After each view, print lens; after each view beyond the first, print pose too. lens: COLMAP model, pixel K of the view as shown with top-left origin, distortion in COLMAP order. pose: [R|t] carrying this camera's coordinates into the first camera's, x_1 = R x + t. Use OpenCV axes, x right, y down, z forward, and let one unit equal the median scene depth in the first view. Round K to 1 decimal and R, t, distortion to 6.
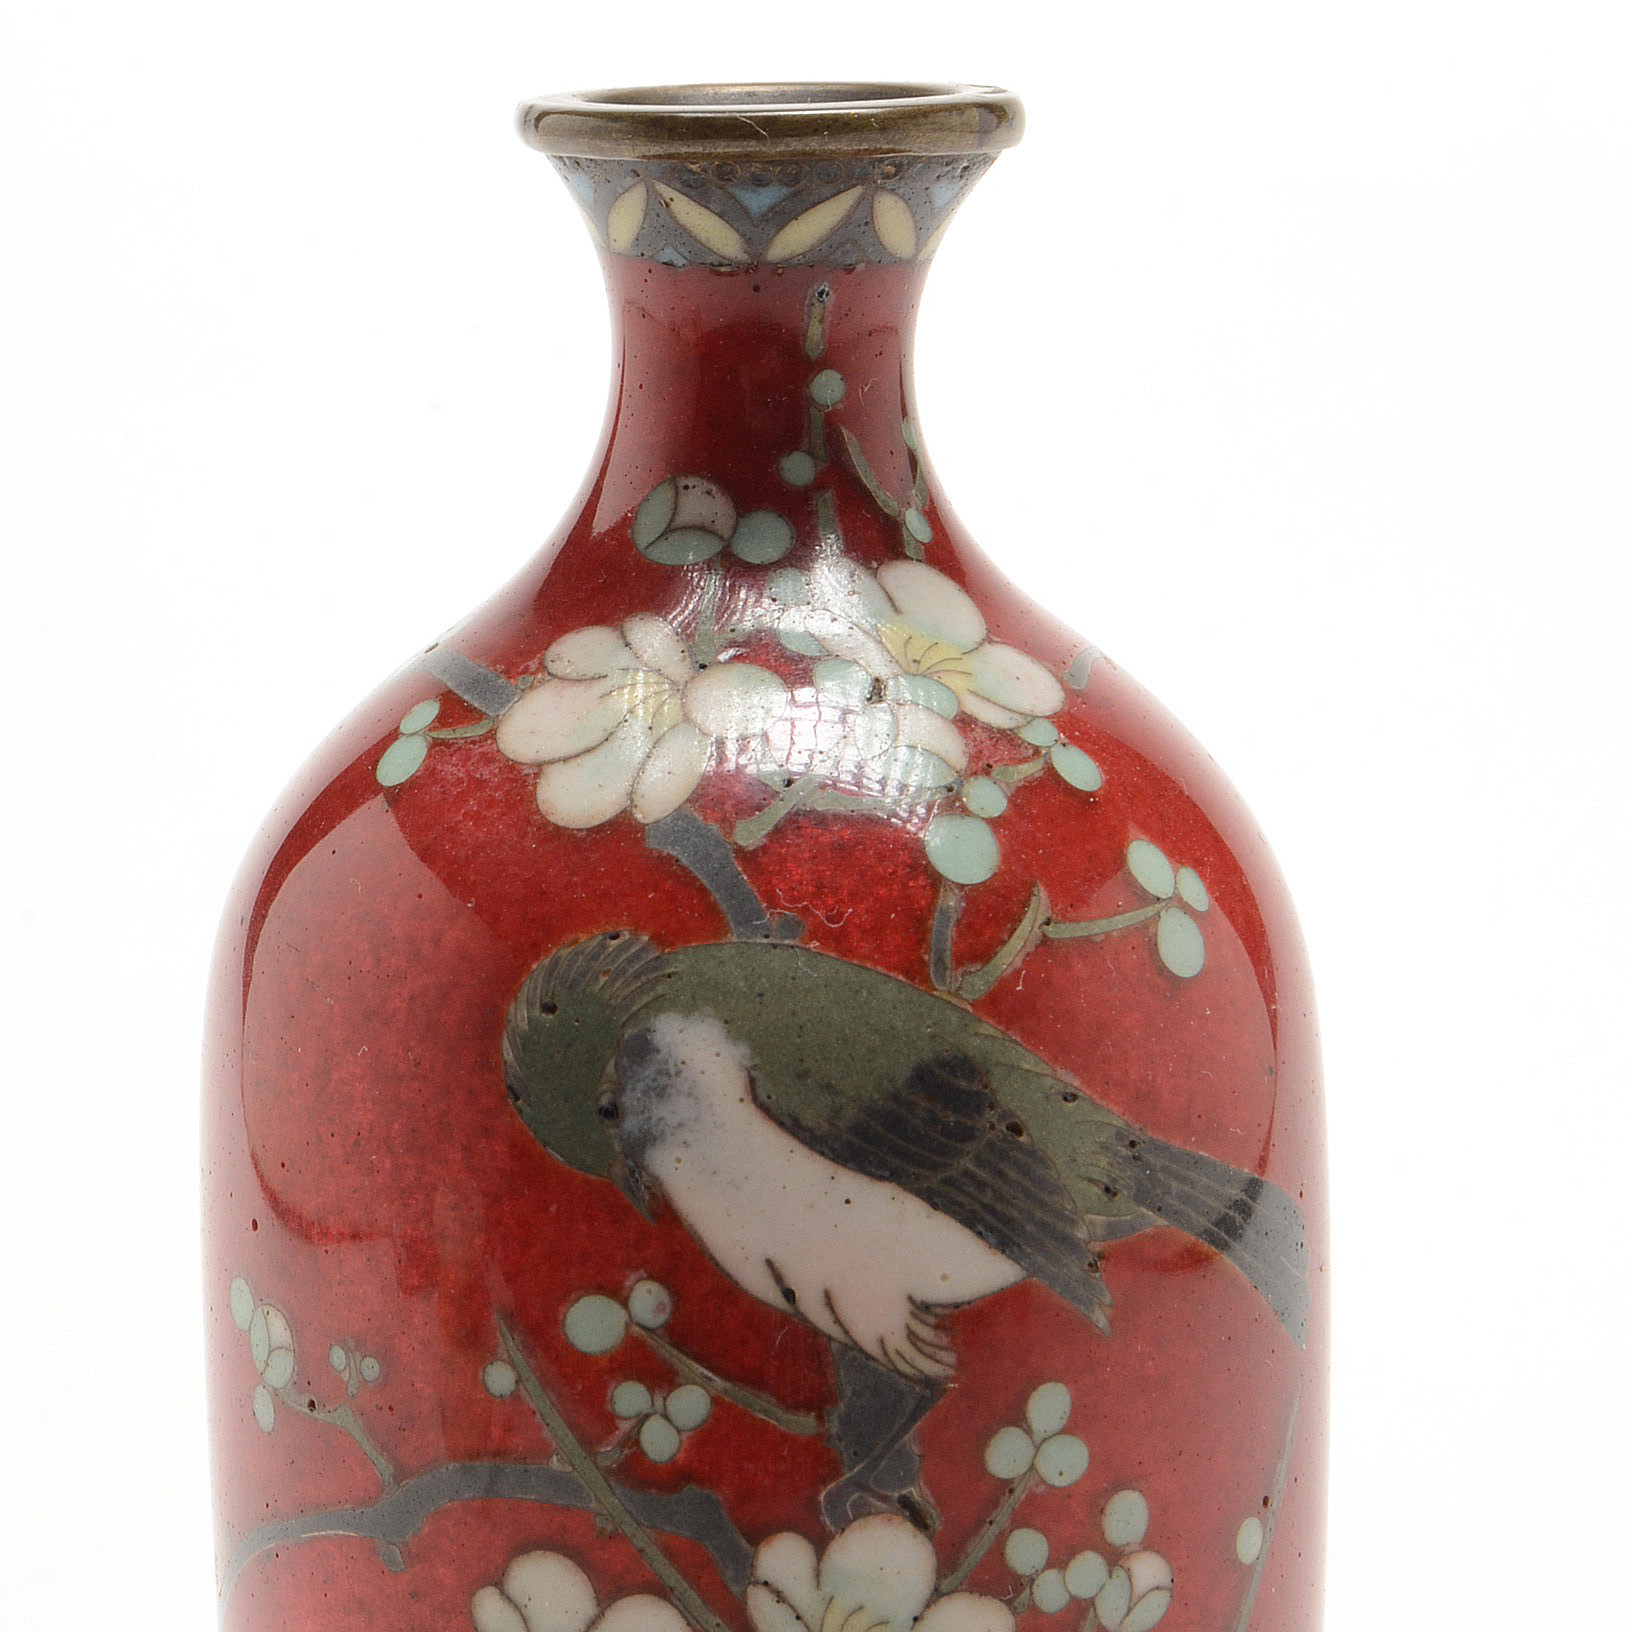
lens RADIAL K [[7842.0, 0, 816.3], [0, 7842.0, 813.1], [0, 0, 1]] dist [-0.544440, 0.000000]
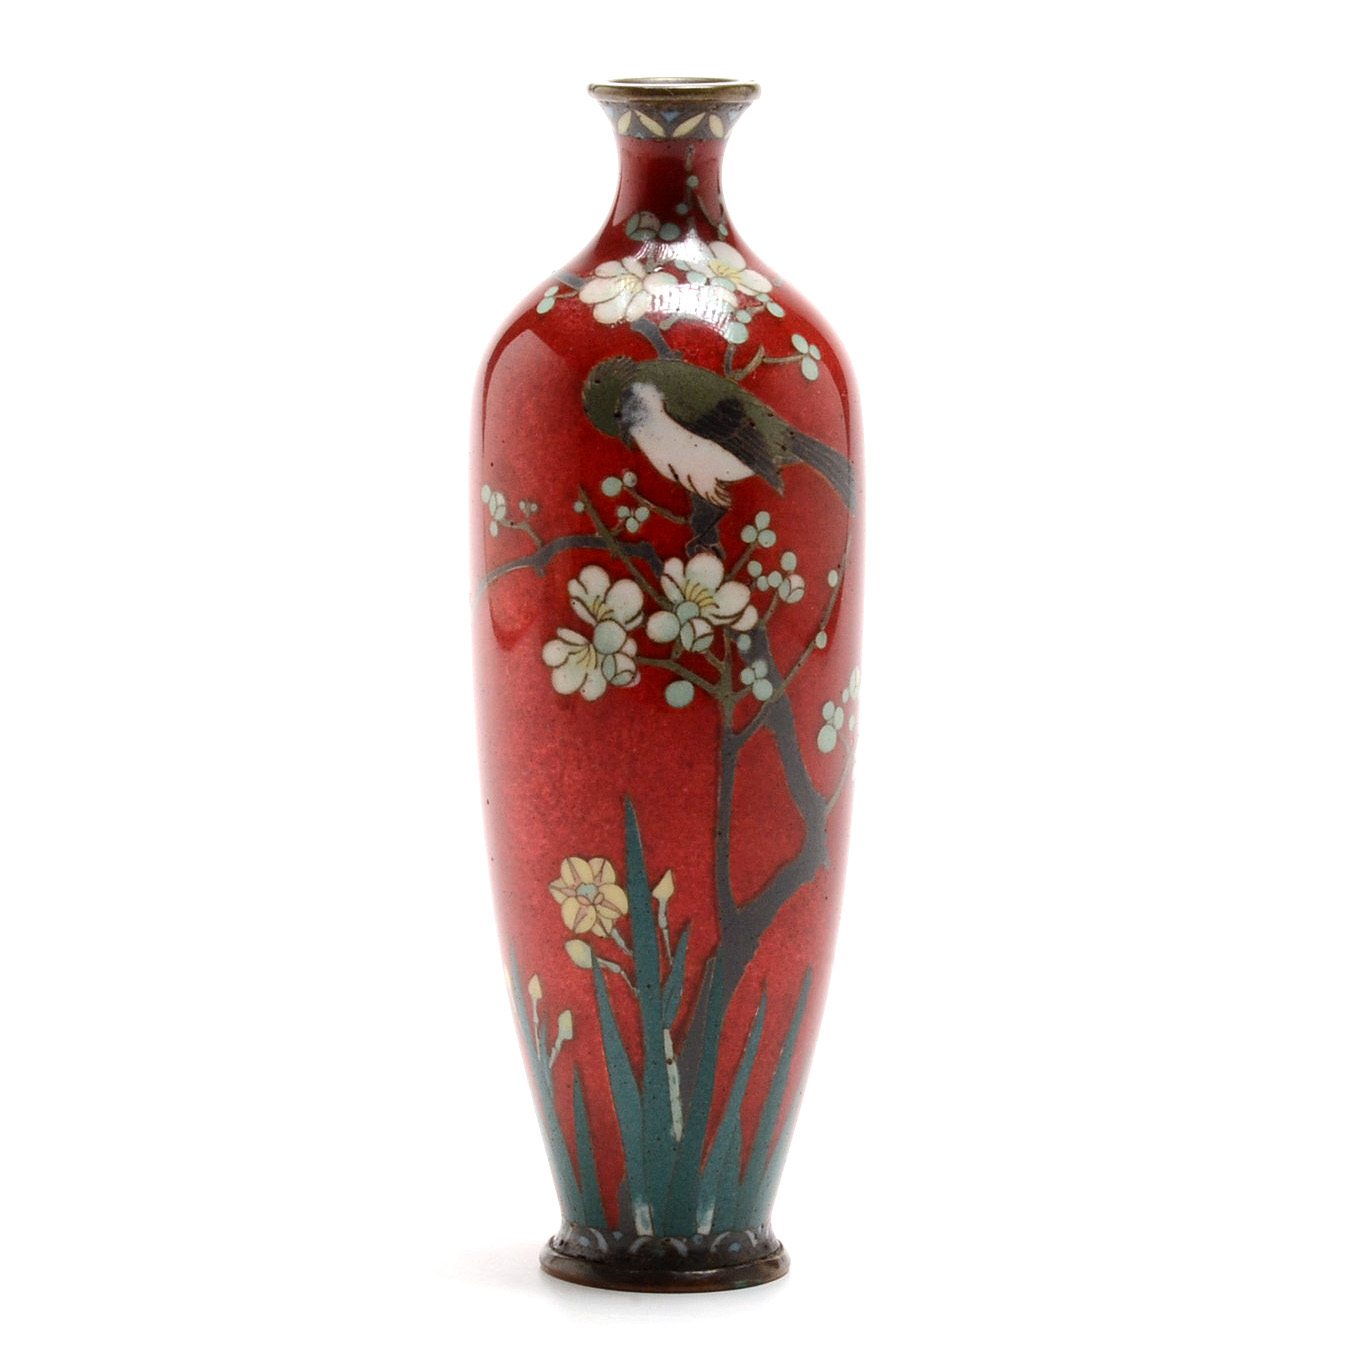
lens RADIAL K [[6515.7, 0, 676.2], [0, 6515.7, 682.9], [0, 0, 1]] dist [-0.544440, 0.000000]
pose [[0.999917, 0.012824, 0.000889, -0.004532], [-0.012824, 0.999918, 0.000189, 0.136337], [-0.000887, -0.000201, 1.000000, -1.464789]]
